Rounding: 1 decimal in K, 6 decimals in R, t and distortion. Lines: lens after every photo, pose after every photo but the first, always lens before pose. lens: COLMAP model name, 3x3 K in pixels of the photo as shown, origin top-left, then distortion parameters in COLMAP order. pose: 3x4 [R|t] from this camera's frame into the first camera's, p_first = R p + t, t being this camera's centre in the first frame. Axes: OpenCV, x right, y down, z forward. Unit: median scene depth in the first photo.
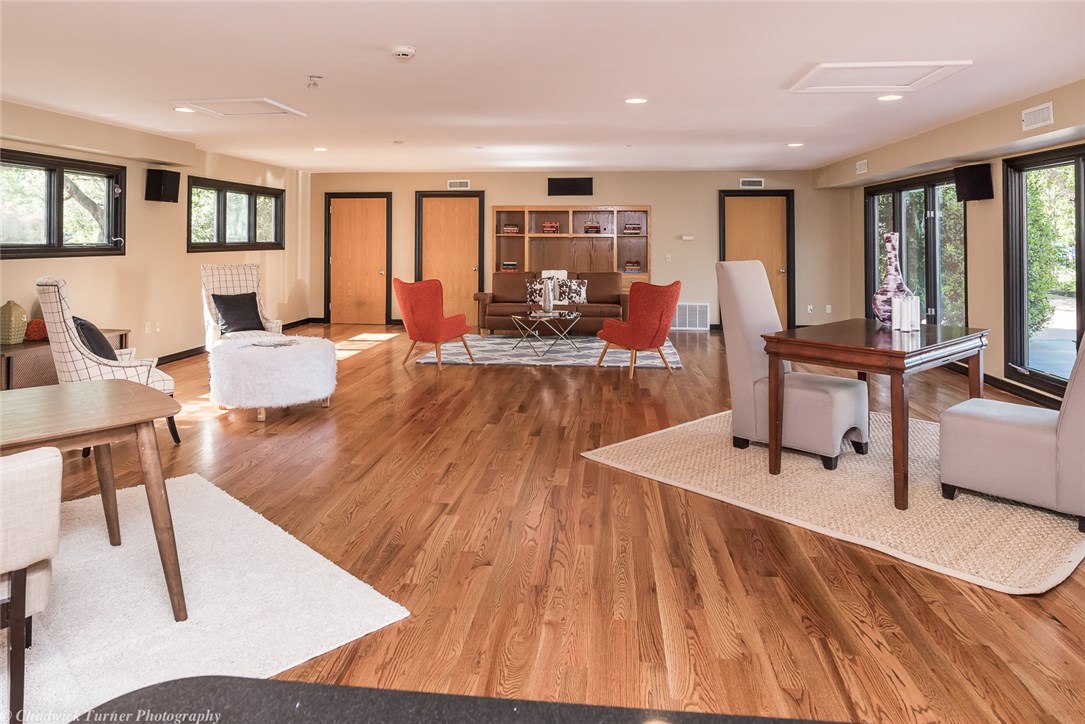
lens RADIAL K [[562.1, 0, 542.9], [0, 562.1, 338.7], [0, 0, 1]] dist [-0.034356, 0.001054]
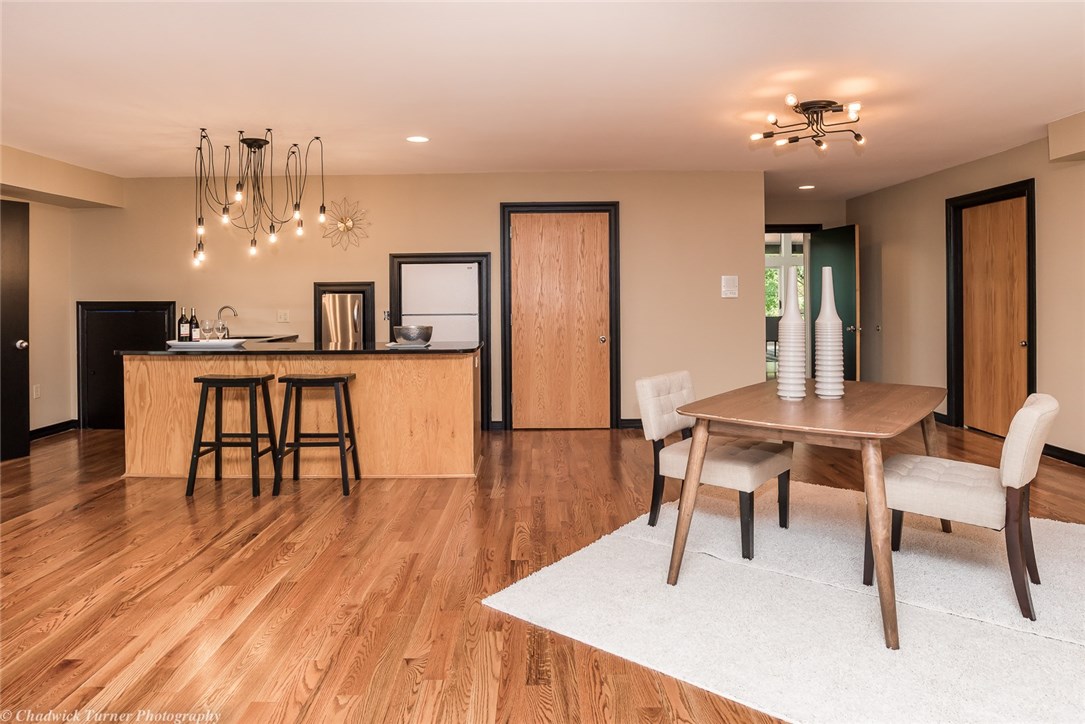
lens RADIAL K [[562.1, 0, 542.9], [0, 562.1, 338.7], [0, 0, 1]] dist [-0.034356, 0.001054]
pose [[-0.993407, 0.010803, -0.114132, -0.218035], [-0.016753, 0.971183, 0.237744, -0.262160], [0.113411, 0.238088, -0.964599, 1.797762]]
